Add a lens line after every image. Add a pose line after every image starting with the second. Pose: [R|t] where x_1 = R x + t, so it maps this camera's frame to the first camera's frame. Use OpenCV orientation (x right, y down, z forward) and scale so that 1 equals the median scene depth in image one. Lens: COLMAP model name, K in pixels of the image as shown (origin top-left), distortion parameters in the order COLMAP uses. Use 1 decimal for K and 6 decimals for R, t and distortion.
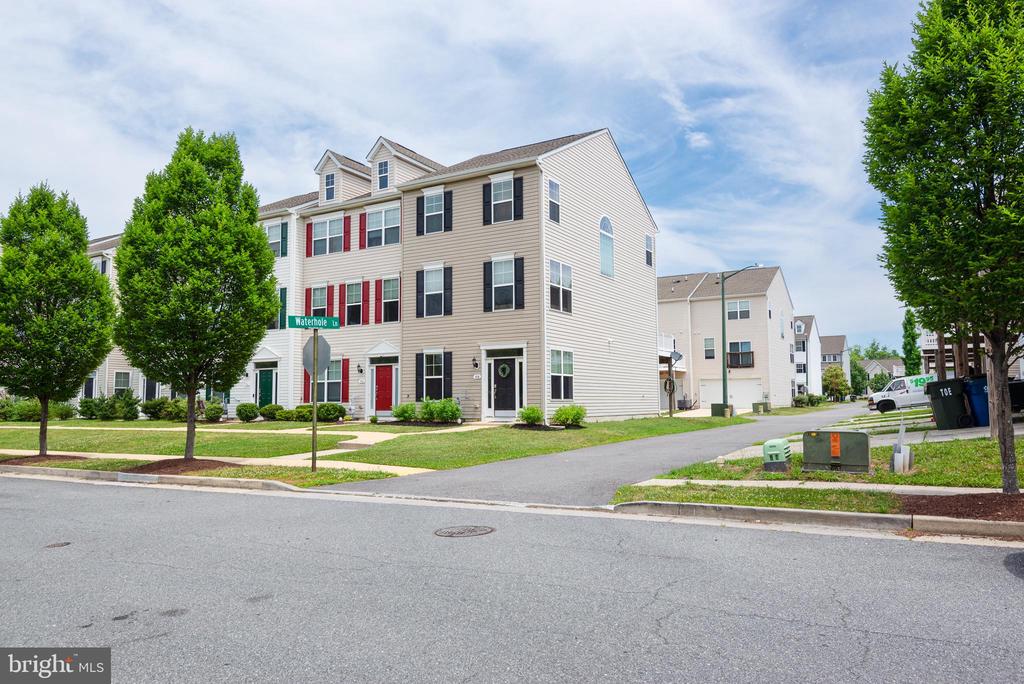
lens RADIAL K [[707.4, 0, 512.0], [0, 707.4, 342.0], [0, 0, 1]] dist [0.000160, -0.000088]
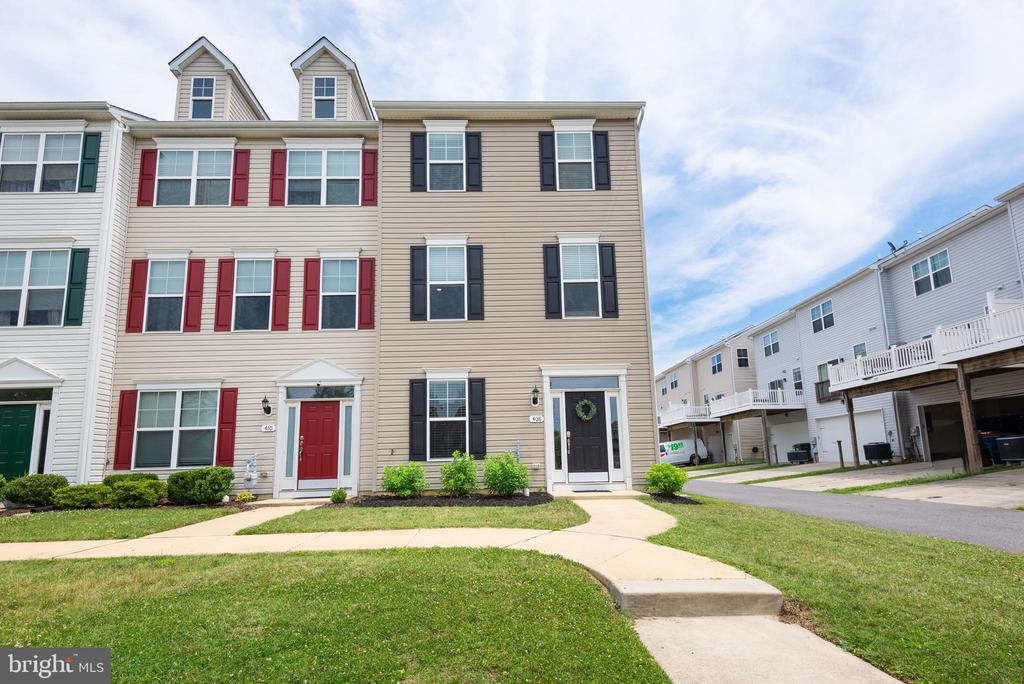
lens RADIAL K [[477.4, 0, 512.8], [0, 477.4, 395.1], [0, 0, 1]] dist [0.030912, -0.020512]
pose [[0.839622, 0.063439, 0.539454, -0.281598], [-0.027160, 0.996817, -0.074953, 0.057407], [-0.542492, 0.048280, 0.838673, 0.624845]]
